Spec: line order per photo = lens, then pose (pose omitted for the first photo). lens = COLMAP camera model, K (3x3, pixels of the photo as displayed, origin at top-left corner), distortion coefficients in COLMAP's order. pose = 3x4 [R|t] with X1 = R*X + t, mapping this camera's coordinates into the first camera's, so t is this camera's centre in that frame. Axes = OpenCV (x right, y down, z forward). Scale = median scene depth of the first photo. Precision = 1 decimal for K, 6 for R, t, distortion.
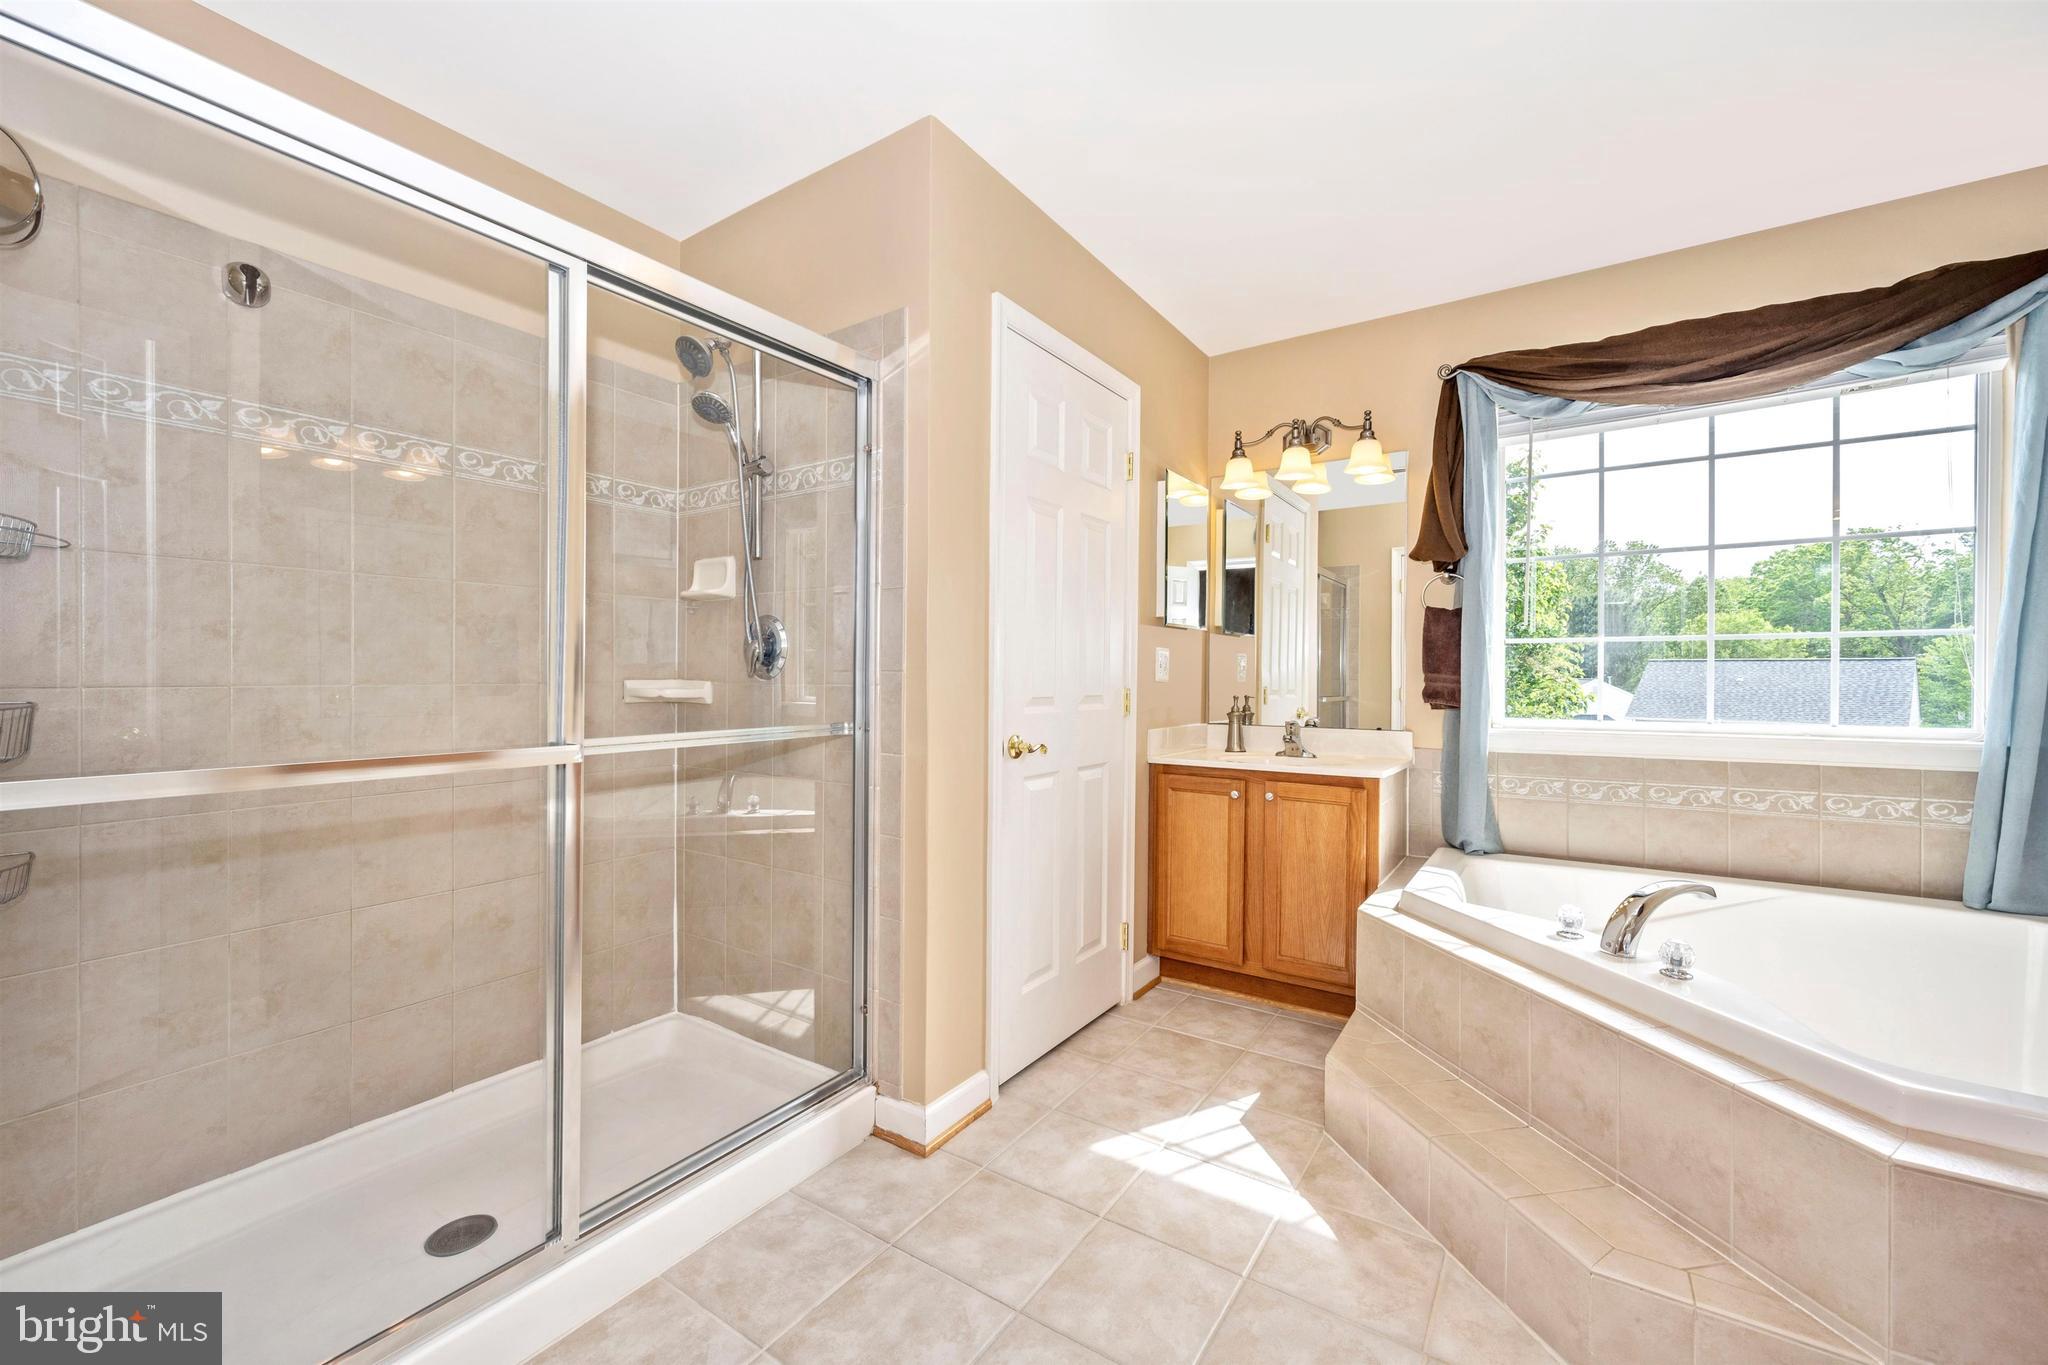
lens RADIAL K [[821.7, 0, 1021.6], [0, 821.7, 682.0], [0, 0, 1]] dist [-0.002260, -0.000340]
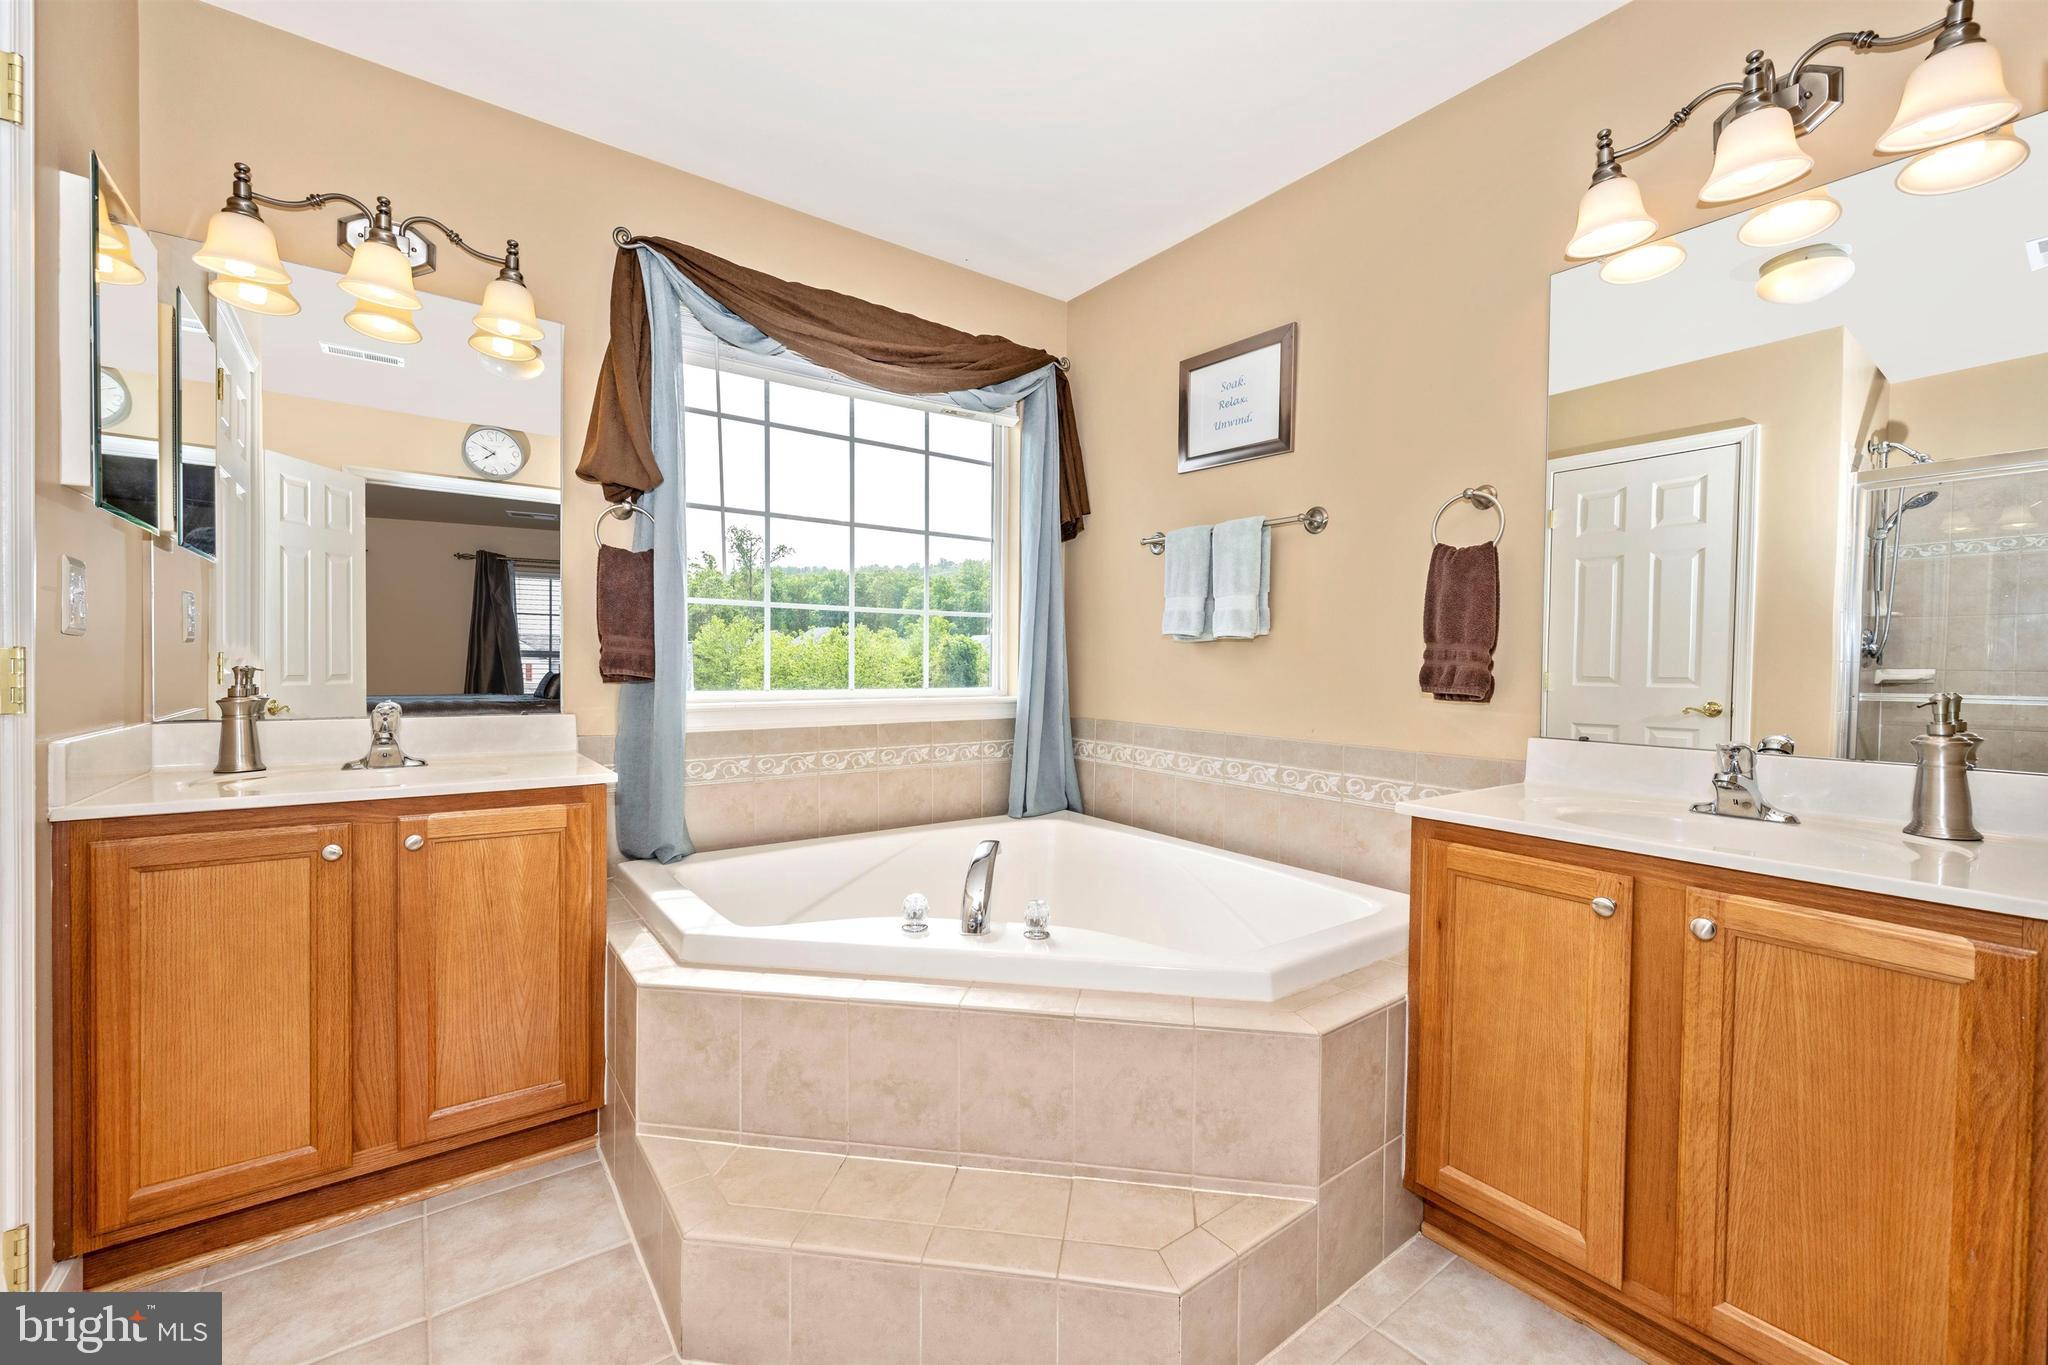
lens RADIAL K [[821.7, 0, 1026.2], [0, 821.7, 680.9], [0, 0, 1]] dist [-0.002260, -0.000340]
pose [[0.322332, -0.018290, 0.946450, -0.095100], [-0.005226, 0.999764, 0.021100, 0.014860], [-0.946612, -0.011747, 0.322160, 0.427583]]
